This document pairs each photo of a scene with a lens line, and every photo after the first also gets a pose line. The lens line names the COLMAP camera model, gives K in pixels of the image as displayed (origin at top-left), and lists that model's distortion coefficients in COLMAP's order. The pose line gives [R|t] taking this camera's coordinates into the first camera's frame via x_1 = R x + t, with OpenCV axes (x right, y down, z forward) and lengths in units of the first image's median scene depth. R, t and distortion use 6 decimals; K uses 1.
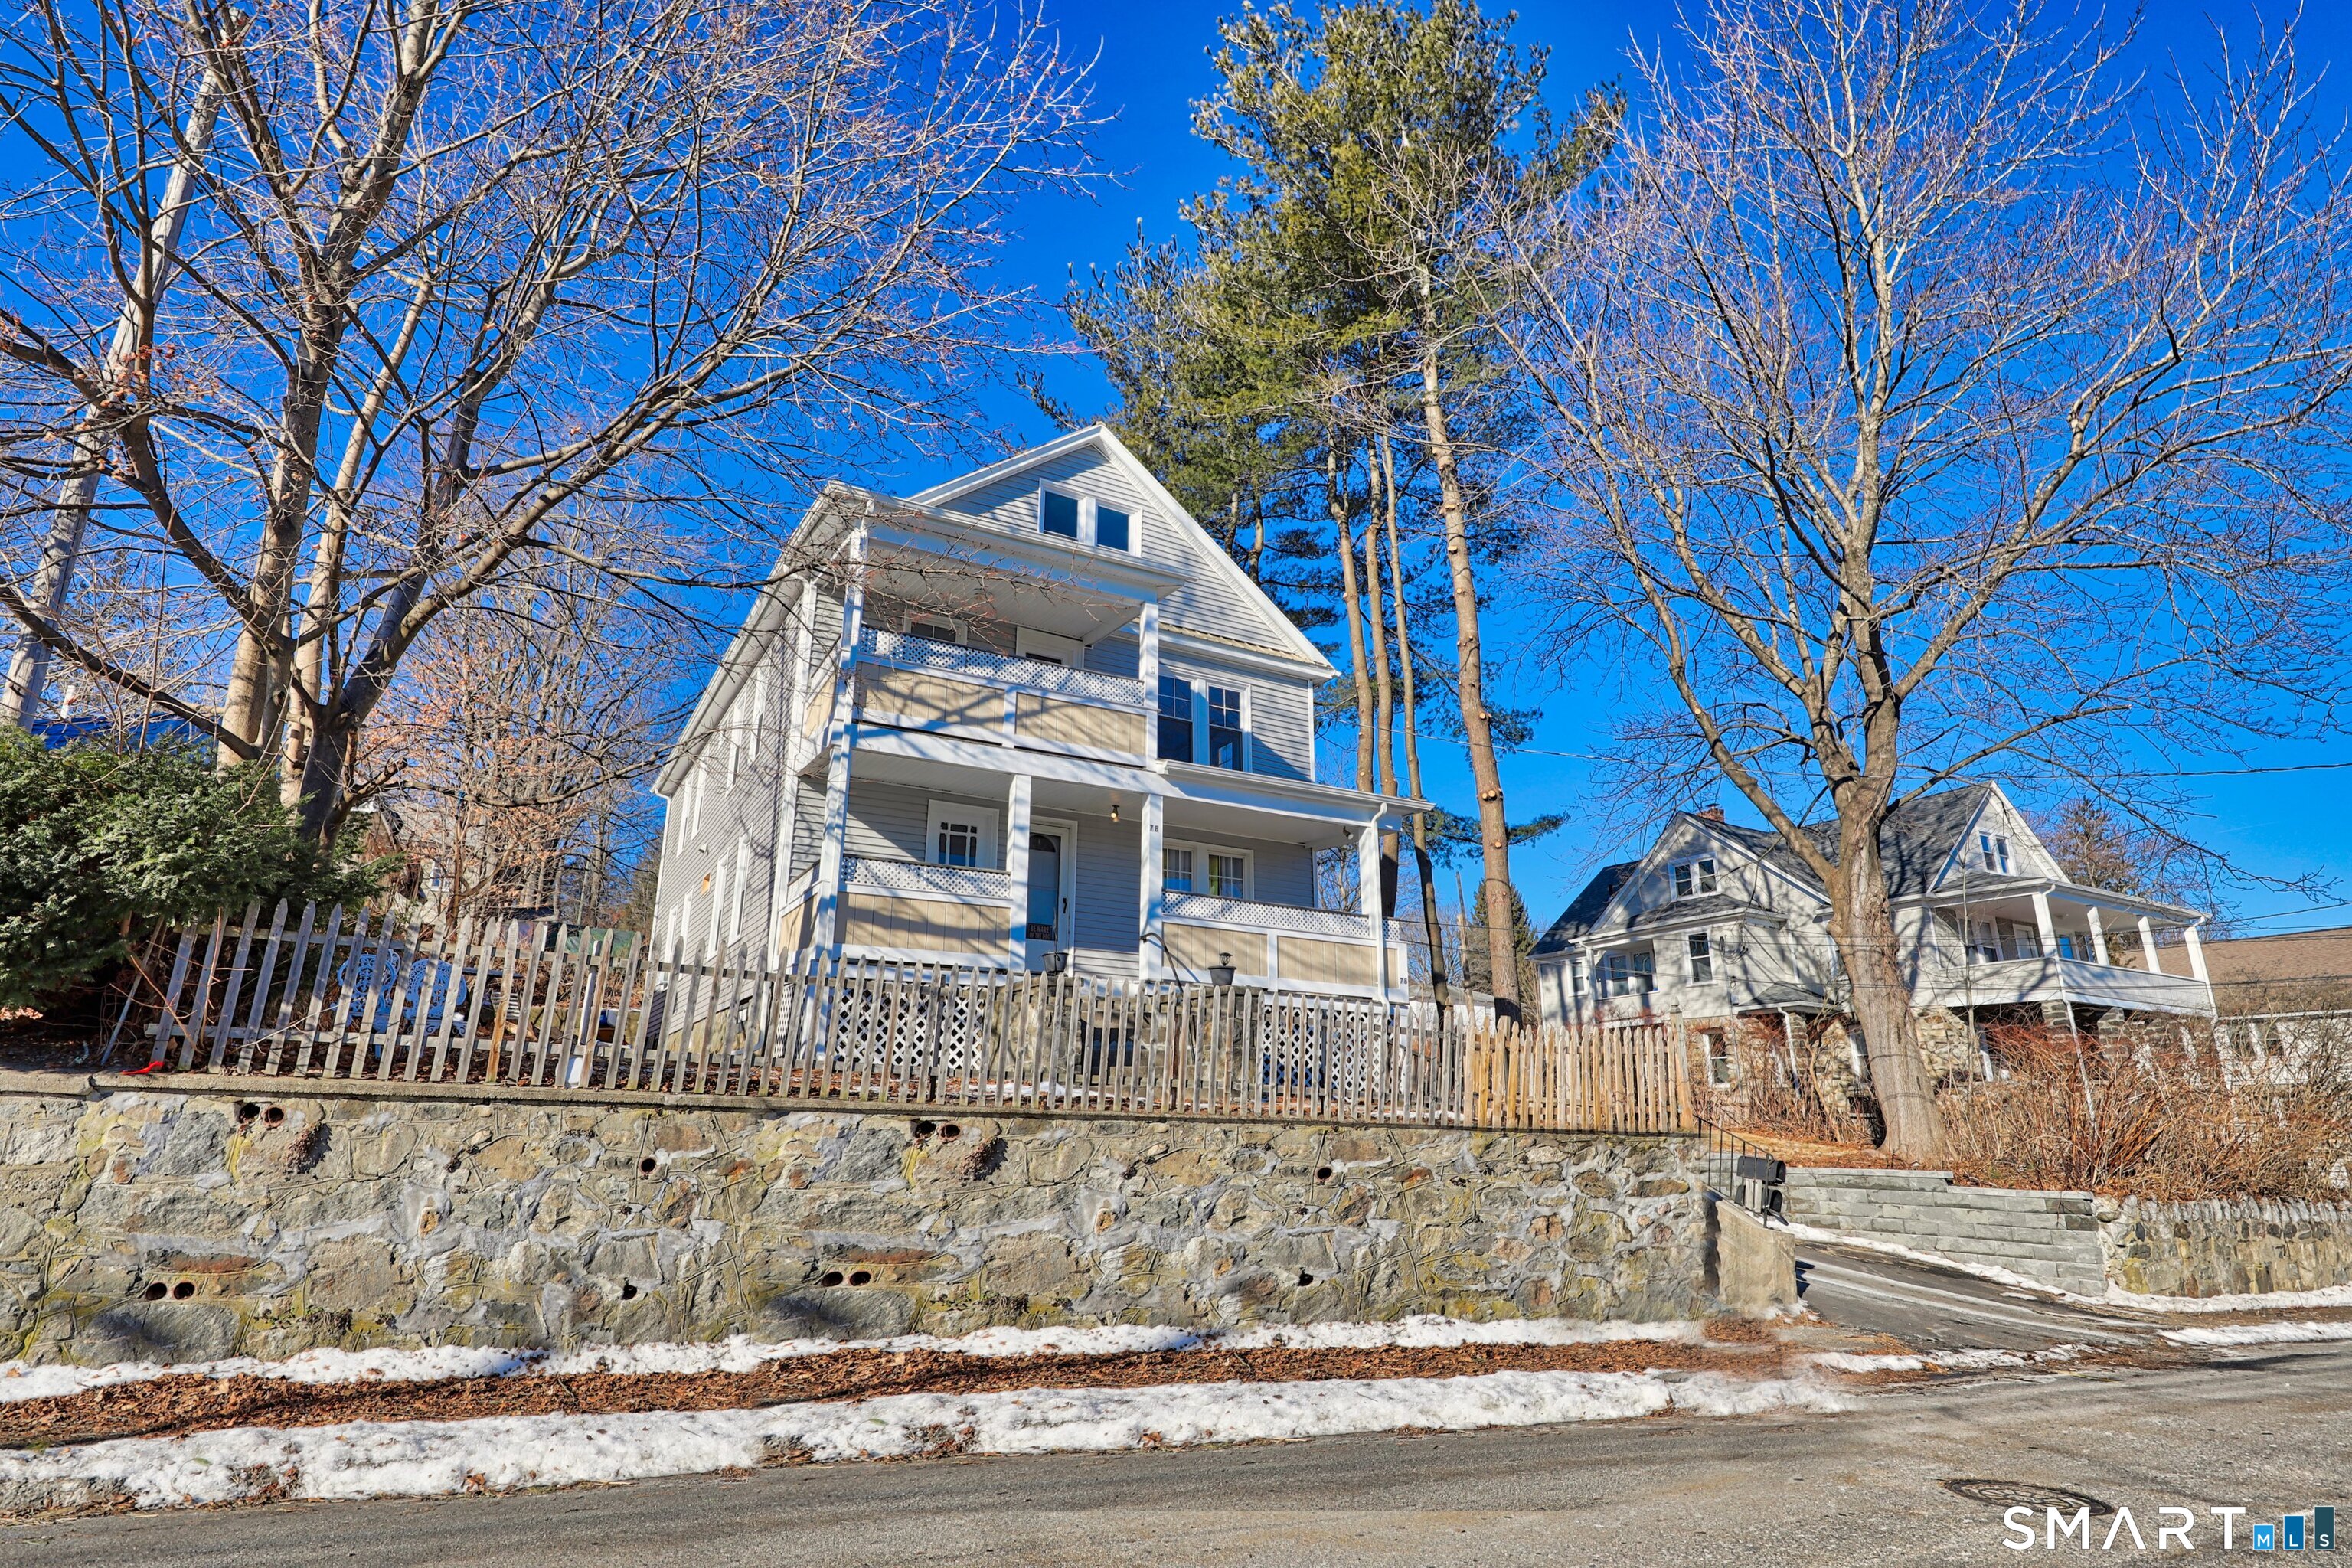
lens RADIAL K [[1225.4, 0, 1170.7], [0, 1225.4, 699.1], [0, 0, 1]] dist [-0.022280, -0.000164]
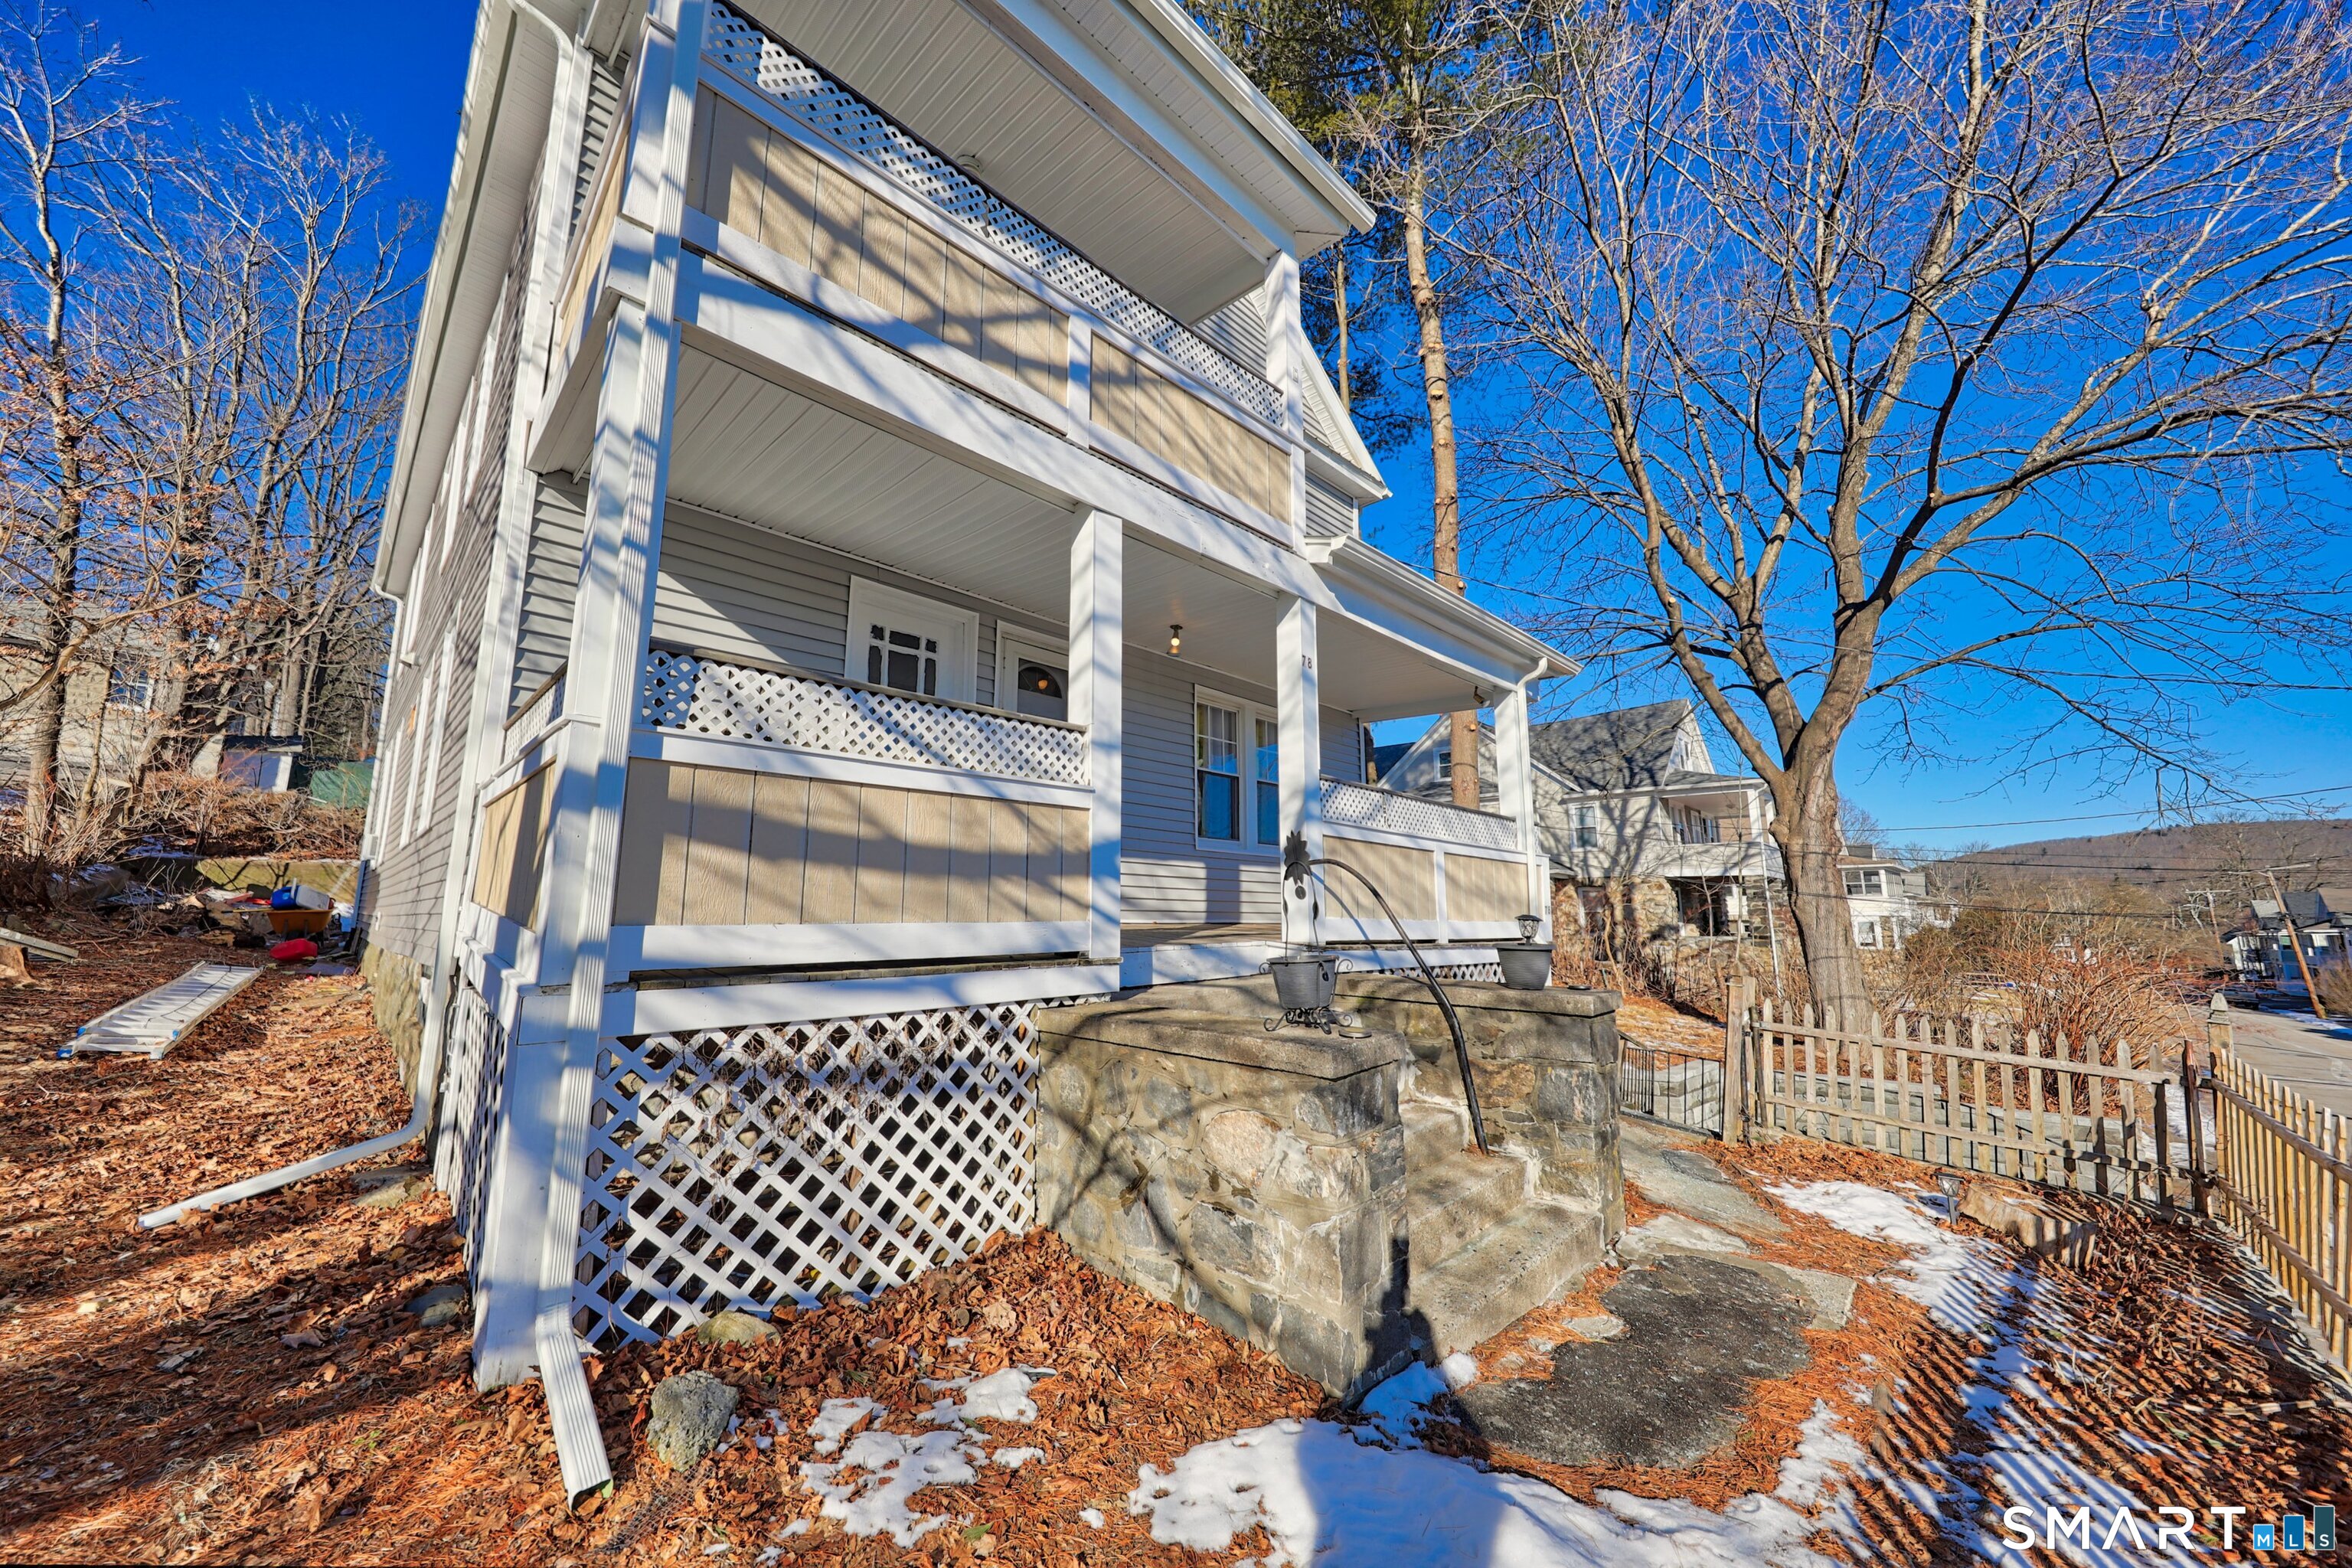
lens RADIAL K [[833.5, 0, 1164.5], [0, 833.5, 780.0], [0, 0, 1]] dist [0.000223, -0.000028]
pose [[0.964227, 0.037180, 0.262456, -0.167460], [-0.085249, 0.981009, 0.174223, 0.098569], [-0.250994, -0.190365, 0.949086, 0.653823]]
